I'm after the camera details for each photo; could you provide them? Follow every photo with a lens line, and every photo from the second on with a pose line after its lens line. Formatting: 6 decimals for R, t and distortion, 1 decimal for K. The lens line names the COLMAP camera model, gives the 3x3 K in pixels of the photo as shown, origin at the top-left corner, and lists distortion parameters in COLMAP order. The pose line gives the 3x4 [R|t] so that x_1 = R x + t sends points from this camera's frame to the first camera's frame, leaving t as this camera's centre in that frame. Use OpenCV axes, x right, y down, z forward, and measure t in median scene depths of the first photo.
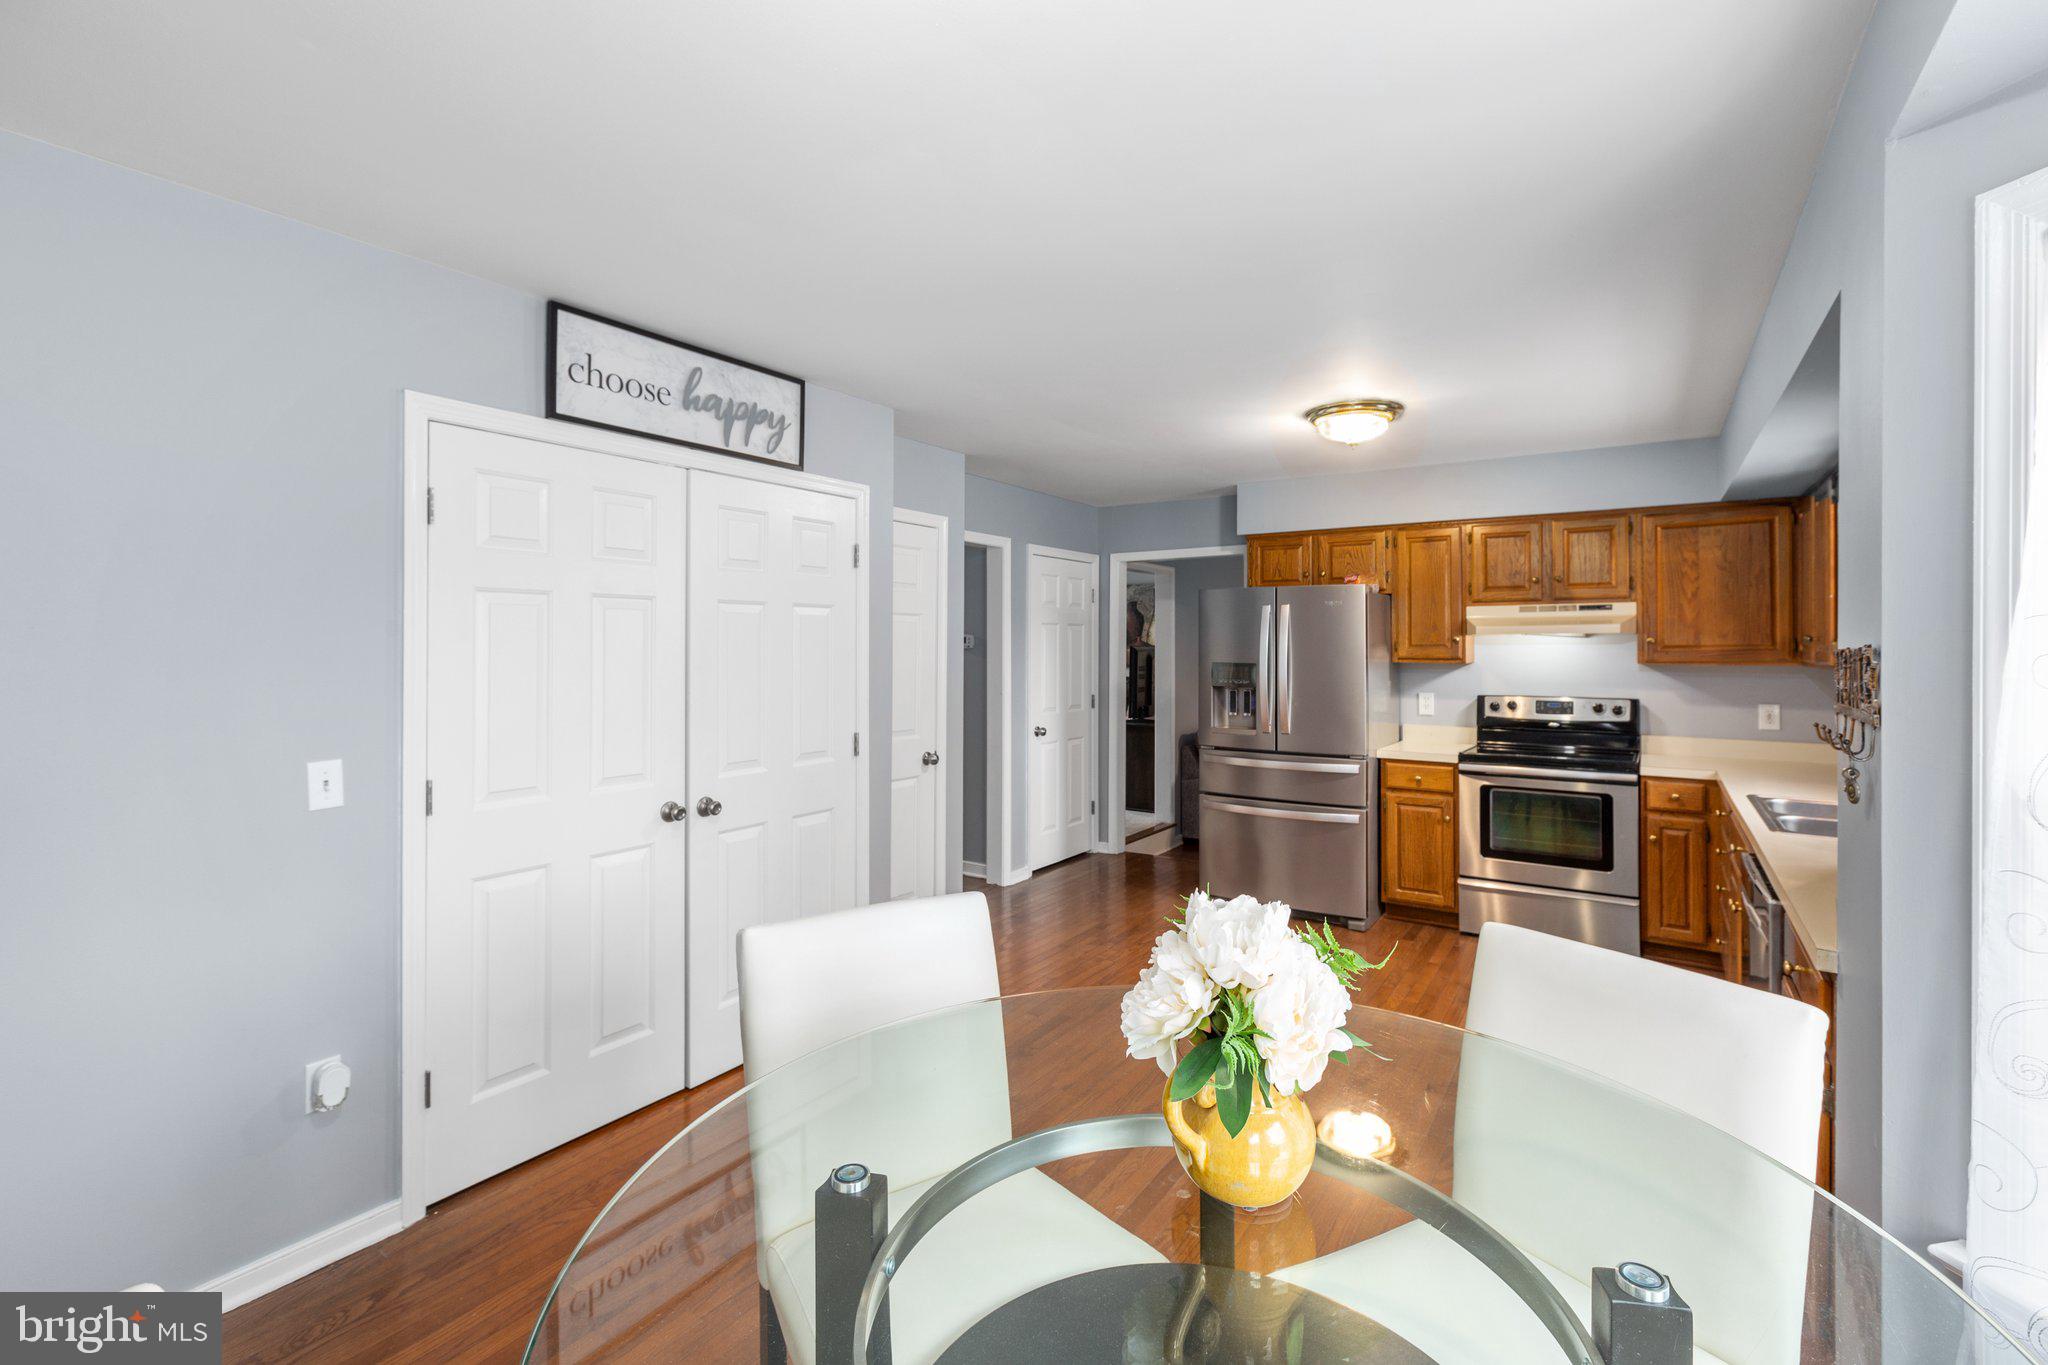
lens RADIAL K [[908.9, 0, 1019.1], [0, 908.9, 674.1], [0, 0, 1]] dist [0.000082, -0.000053]
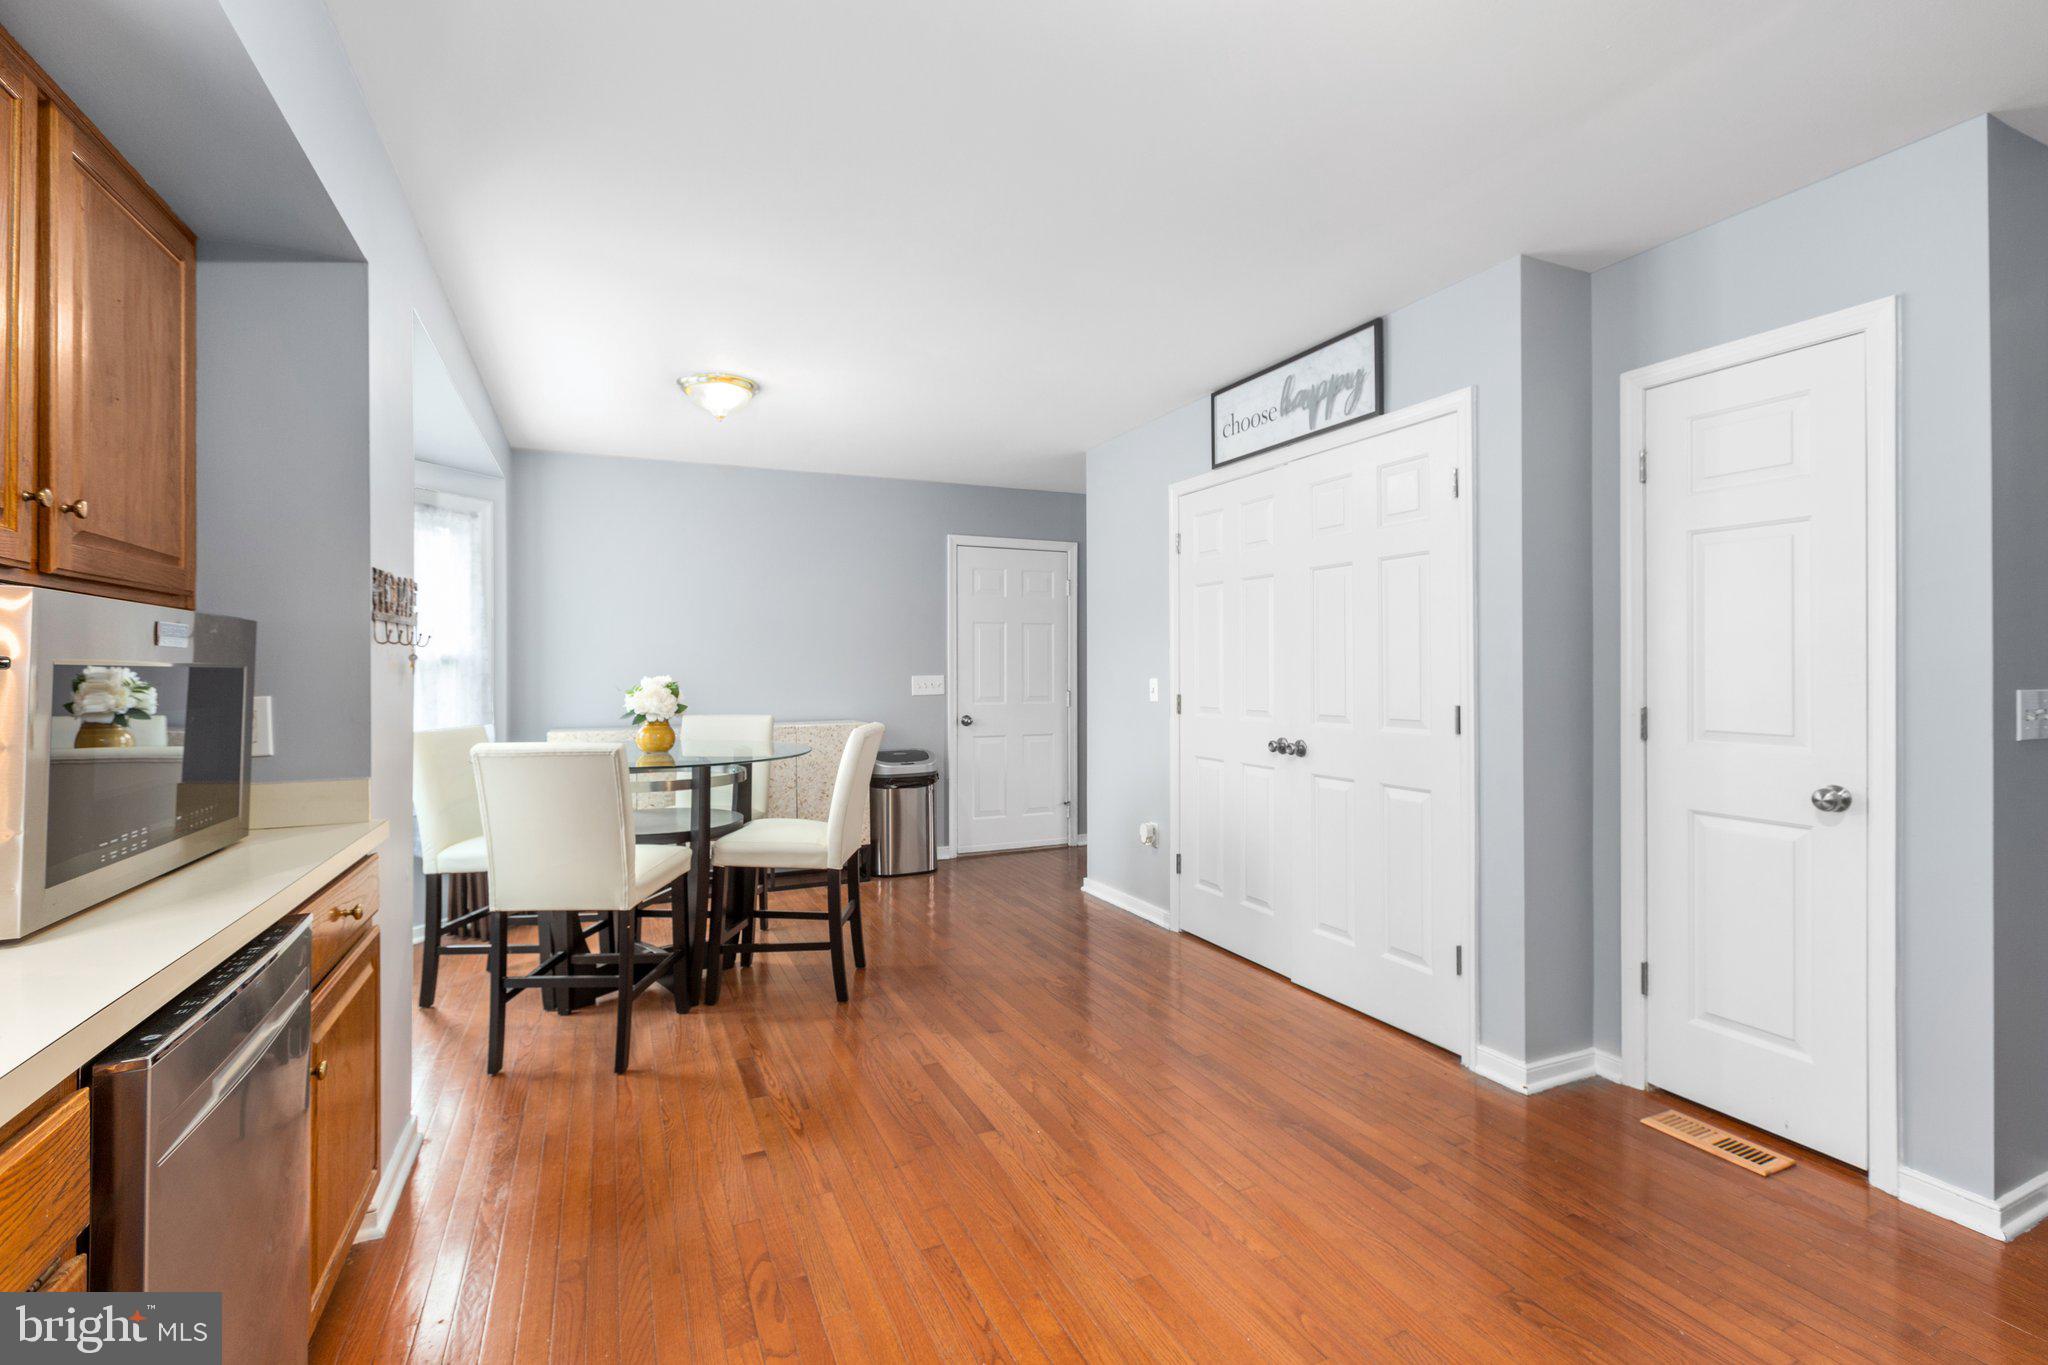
lens RADIAL K [[908.9, 0, 1019.1], [0, 908.9, 674.1], [0, 0, 1]] dist [0.000082, -0.000053]
pose [[-0.506360, 0.004900, -0.862308, 0.839237], [-0.025117, 0.999476, 0.020429, 0.036999], [0.861956, 0.032004, -0.505971, 1.283254]]
